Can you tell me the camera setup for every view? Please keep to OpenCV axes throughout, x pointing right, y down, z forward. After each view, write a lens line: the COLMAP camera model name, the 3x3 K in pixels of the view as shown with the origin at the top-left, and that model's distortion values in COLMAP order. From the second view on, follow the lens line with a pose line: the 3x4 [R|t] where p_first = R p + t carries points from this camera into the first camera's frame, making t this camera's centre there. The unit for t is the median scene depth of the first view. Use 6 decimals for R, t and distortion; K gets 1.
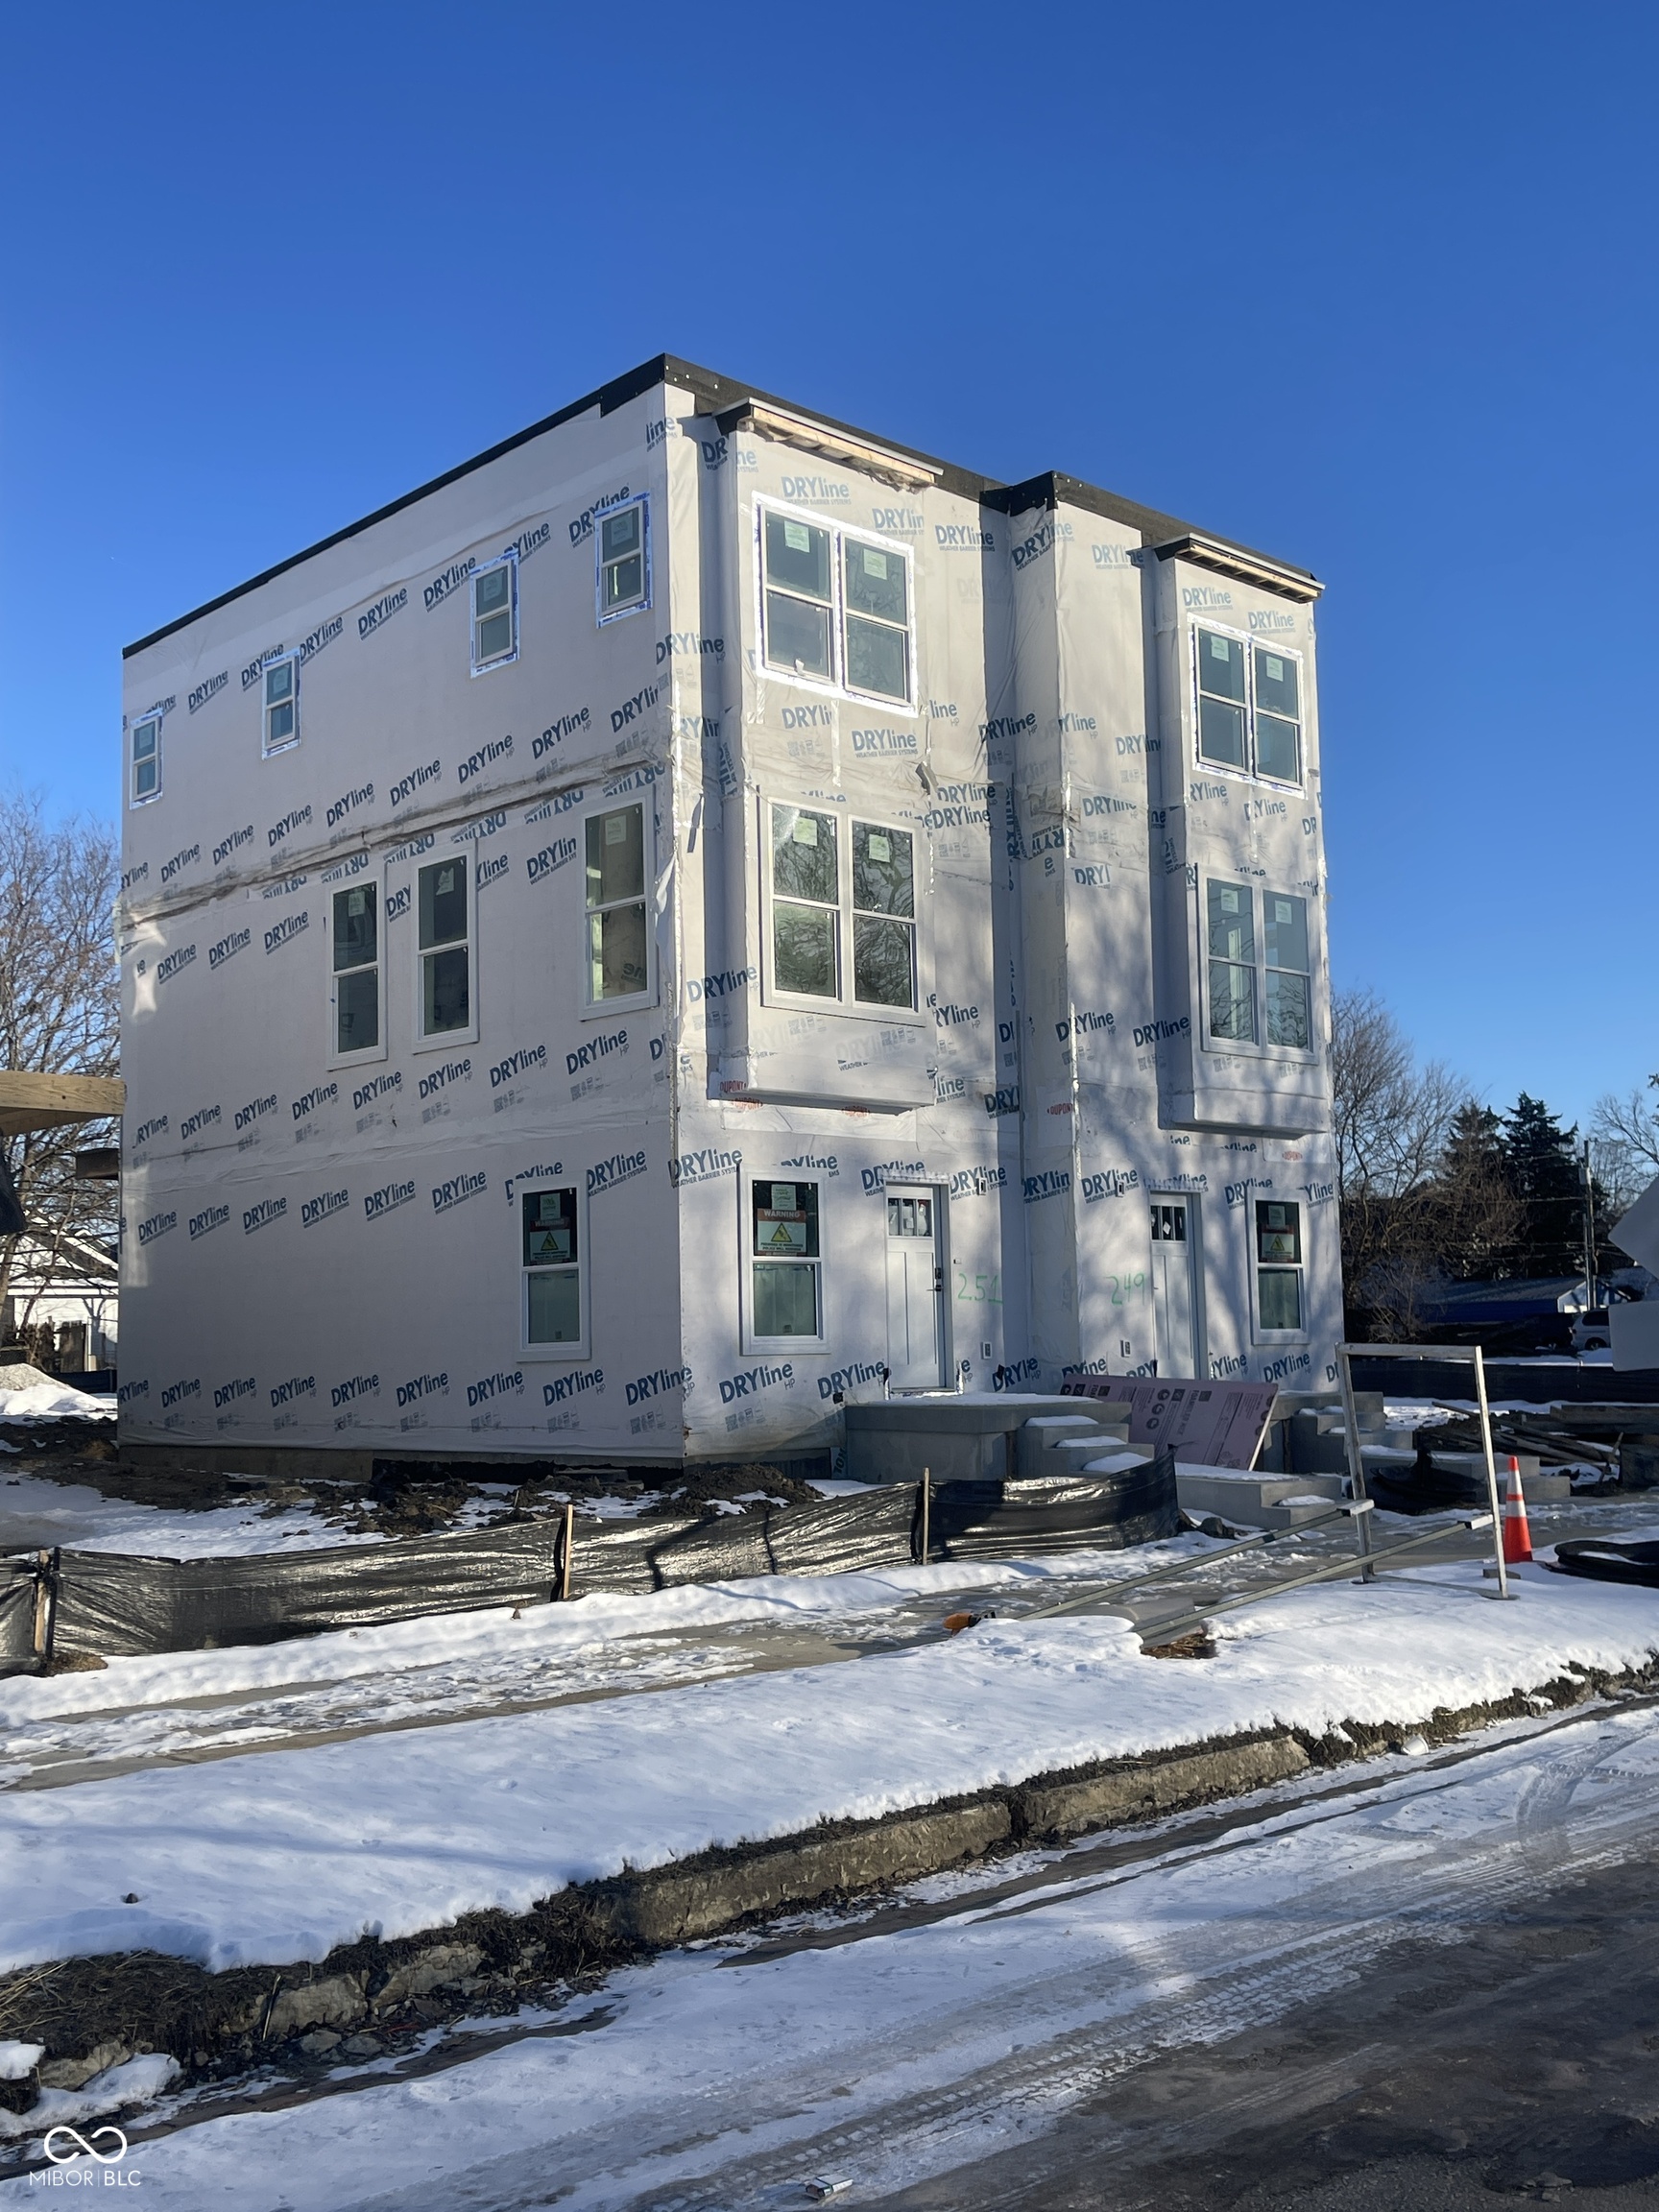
lens RADIAL K [[2216.3, 0, 829.5], [0, 2216.3, 1106.0], [0, 0, 1]] dist [0.111155, -0.000519]
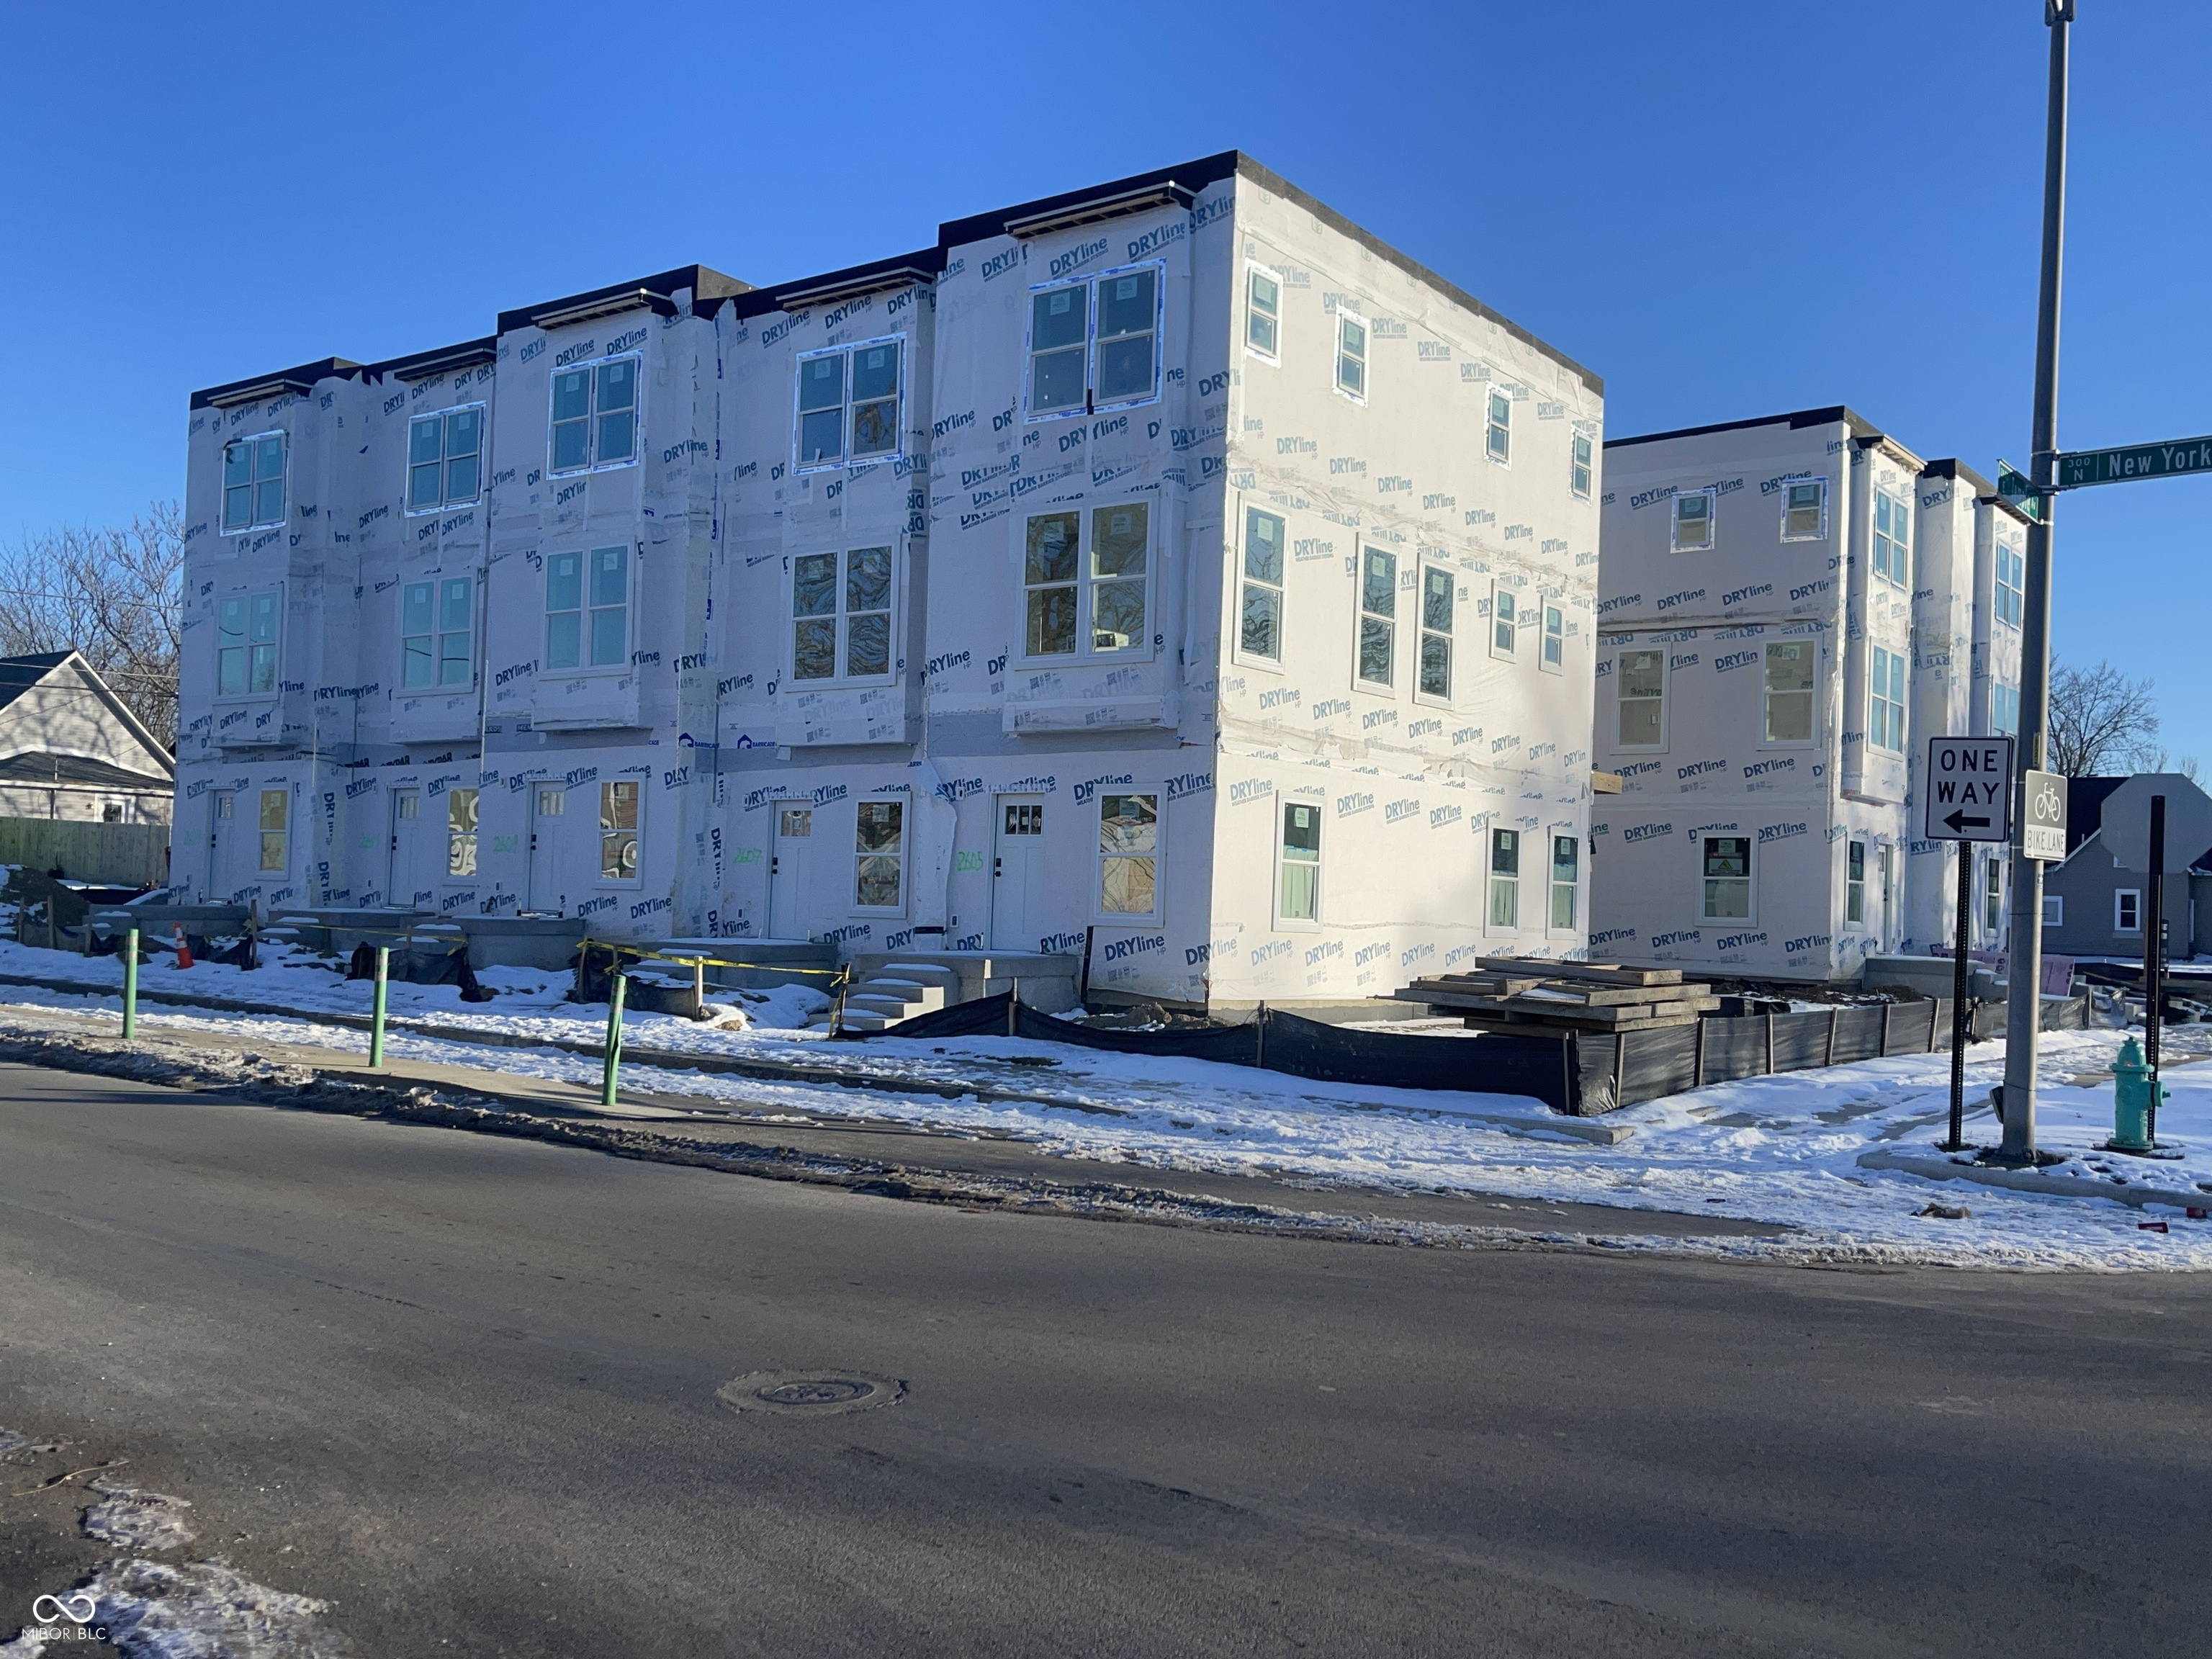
lens RADIAL K [[1951.0, 0, 1136.2], [0, 1951.0, 858.2], [0, 0, 1]] dist [0.032239, -0.000149]
pose [[0.987350, 0.061030, 0.146338, -0.828060], [-0.072566, 0.994552, 0.074833, -0.031578], [-0.140974, -0.084505, 0.986400, -0.553305]]
